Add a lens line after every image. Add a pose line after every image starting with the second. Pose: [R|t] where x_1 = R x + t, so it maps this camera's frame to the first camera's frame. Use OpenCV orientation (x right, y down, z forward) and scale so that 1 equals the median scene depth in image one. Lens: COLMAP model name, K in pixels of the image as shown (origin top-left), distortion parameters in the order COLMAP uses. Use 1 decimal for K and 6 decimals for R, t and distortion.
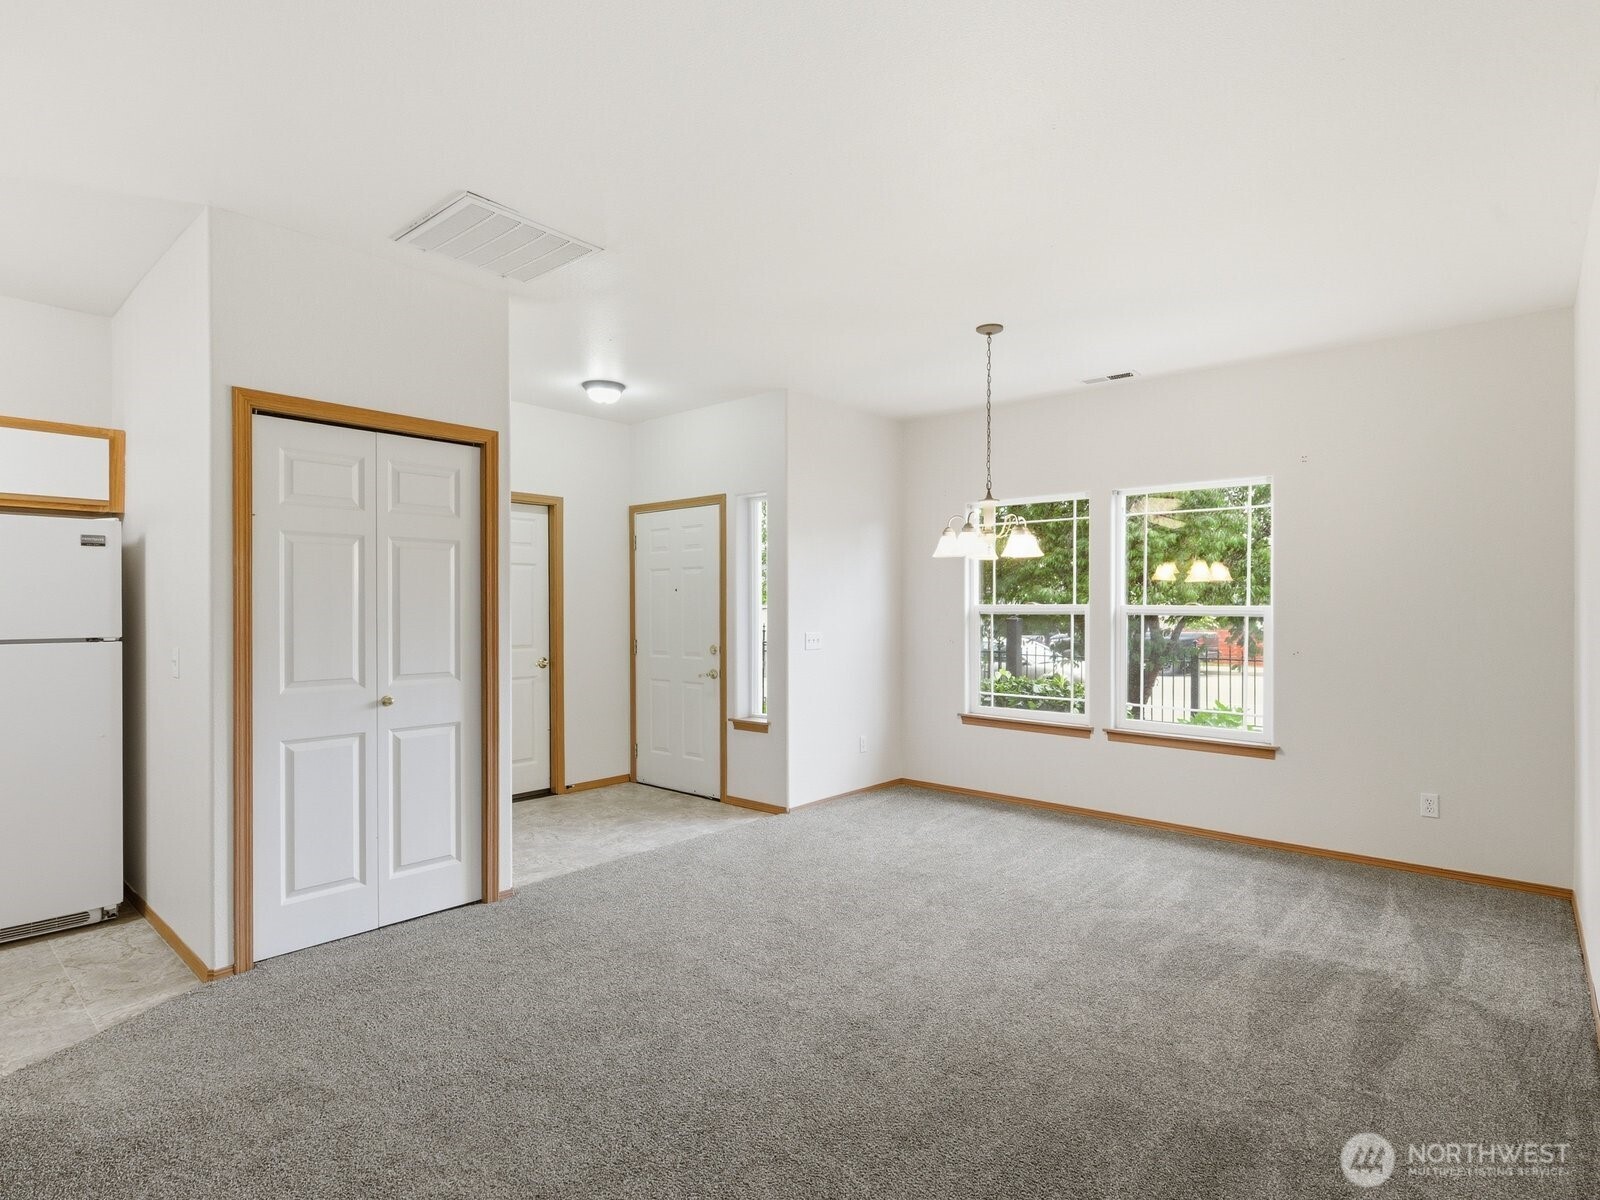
lens RADIAL K [[869.7, 0, 793.1], [0, 869.7, 605.7], [0, 0, 1]] dist [-0.001252, -0.000166]
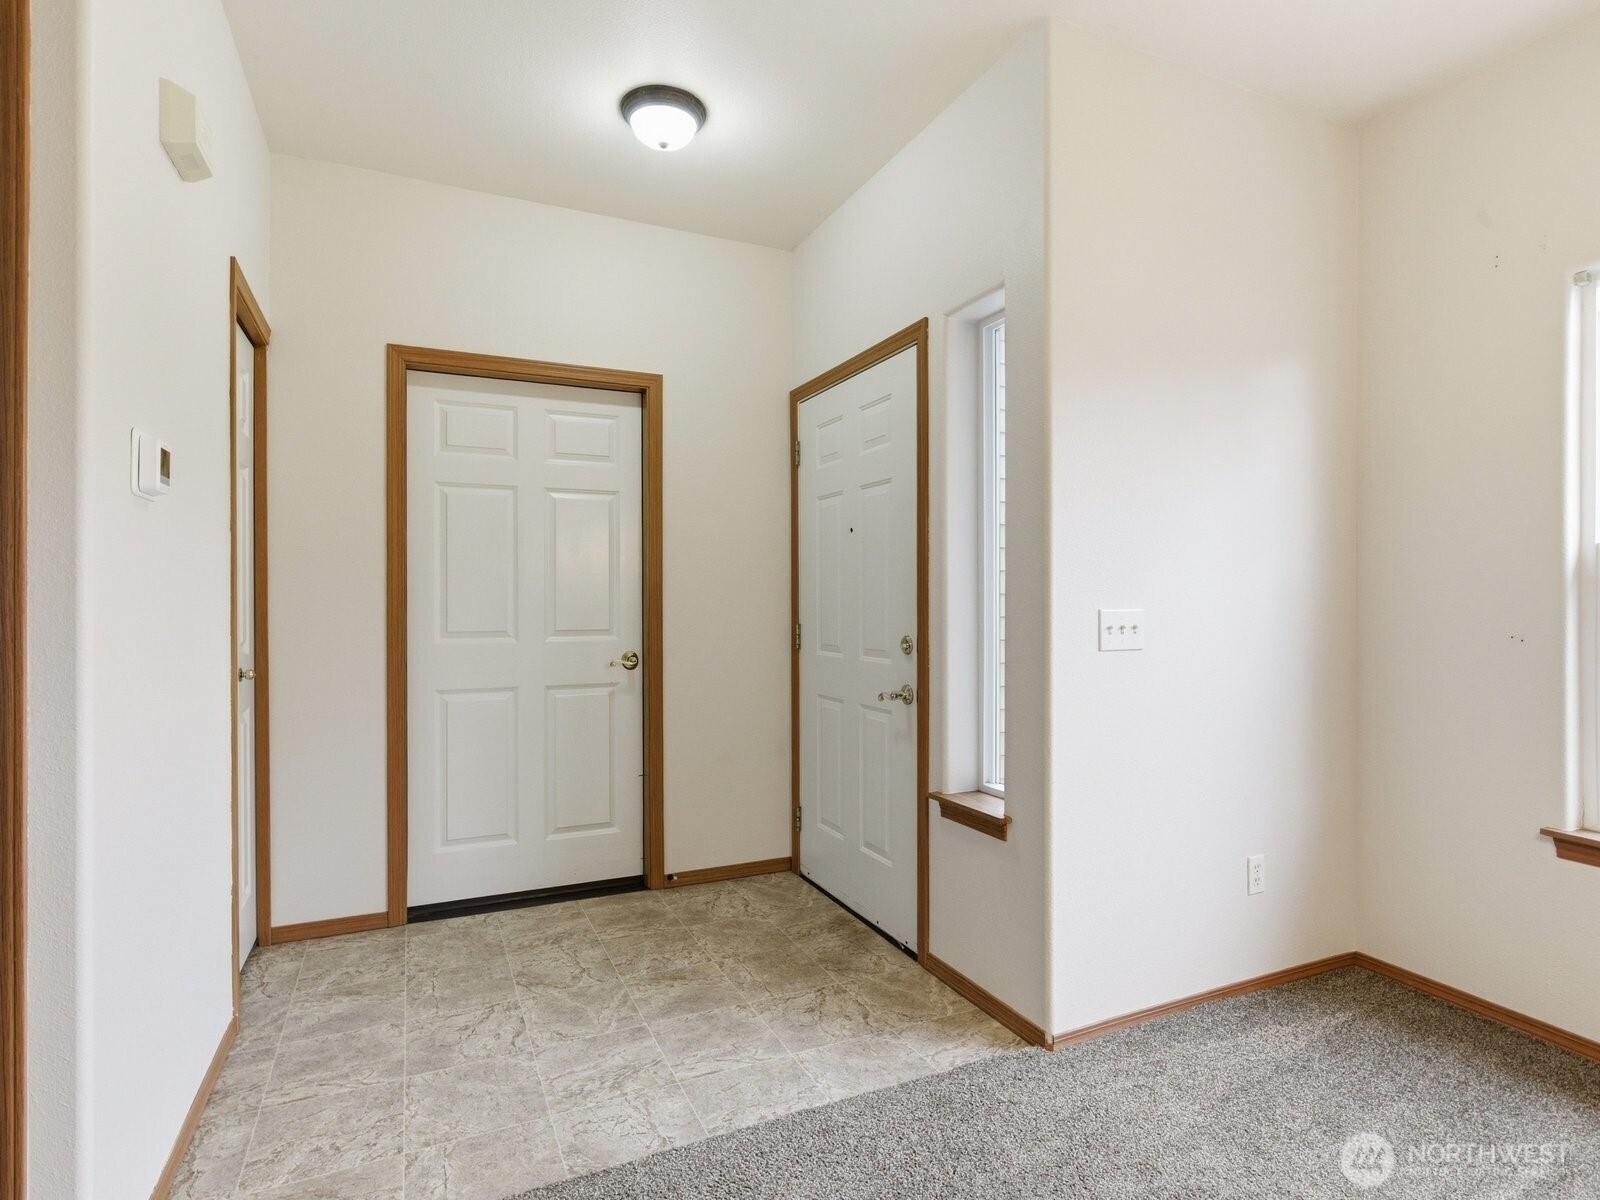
lens RADIAL K [[806.1, 0, 805.3], [0, 806.1, 601.1], [0, 0, 1]] dist [-0.001050, 0.000604]
pose [[0.914216, 0.001657, -0.405224, 0.039905], [-0.002013, 0.999998, -0.000451, 0.026508], [0.405223, 0.001228, 0.914217, 0.565537]]
